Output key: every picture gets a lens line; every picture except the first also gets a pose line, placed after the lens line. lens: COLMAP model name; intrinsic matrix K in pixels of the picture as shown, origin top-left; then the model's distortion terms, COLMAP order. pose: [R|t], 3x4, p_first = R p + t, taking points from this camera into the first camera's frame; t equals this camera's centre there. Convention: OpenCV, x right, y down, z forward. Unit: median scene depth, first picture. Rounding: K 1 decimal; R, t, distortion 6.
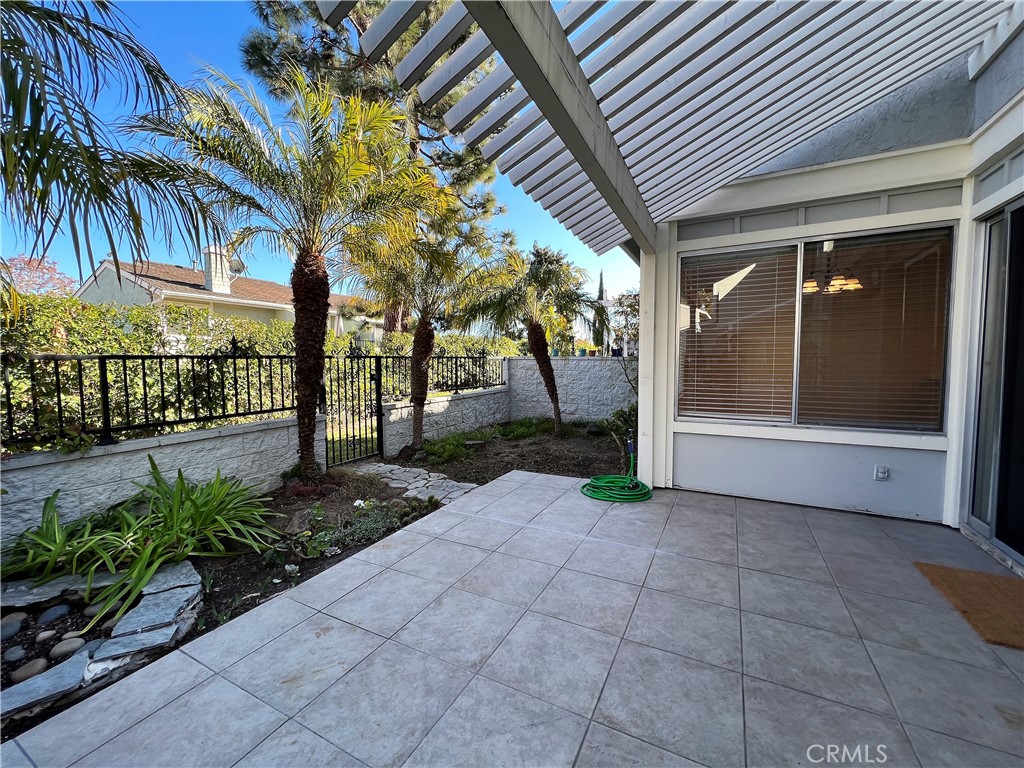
lens RADIAL K [[409.6, 0, 512.7], [0, 409.6, 384.8], [0, 0, 1]] dist [-0.000347, 0.000019]
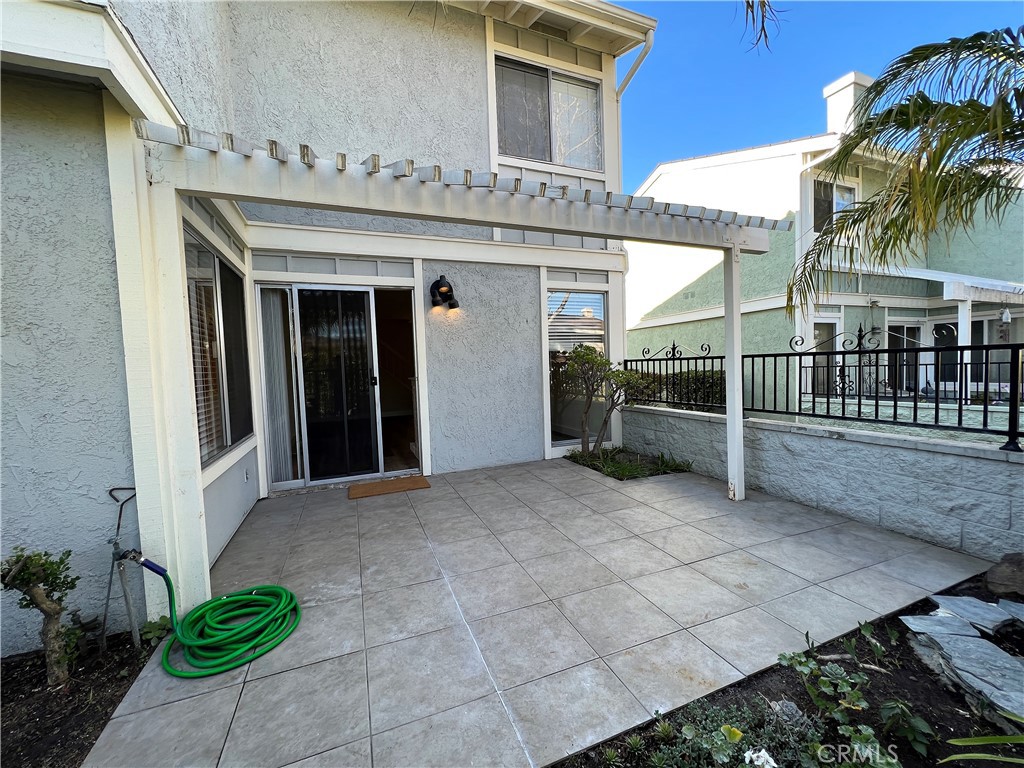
lens RADIAL K [[409.6, 0, 510.4], [0, 409.6, 384.2], [0, 0, 1]] dist [-0.000347, 0.000019]
pose [[-0.755192, 0.001088, 0.655503, -0.532461], [0.078252, 0.992997, 0.088503, -0.105315], [-0.650816, 0.118131, -0.749989, 1.643330]]
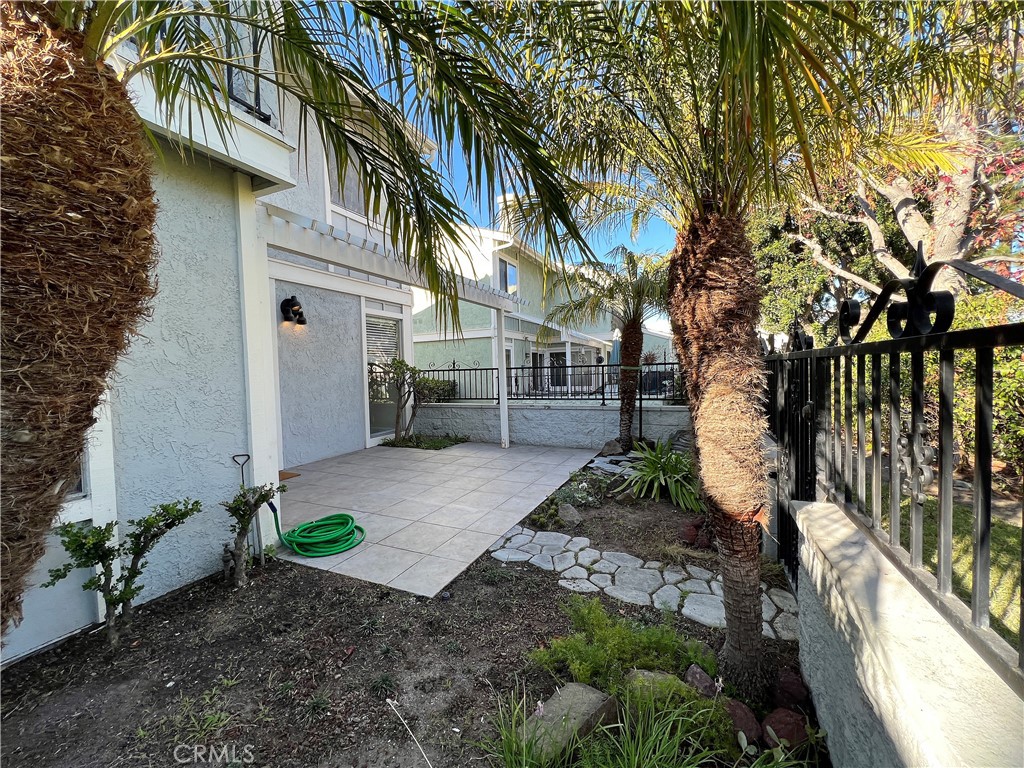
lens RADIAL K [[409.6, 0, 509.8], [0, 409.6, 383.4], [0, 0, 1]] dist [-0.000347, 0.000019]
pose [[-0.998780, 0.034829, -0.035013, -0.149344], [0.031377, 0.995008, 0.094731, -0.160160], [0.038138, 0.093517, -0.994887, 2.597451]]
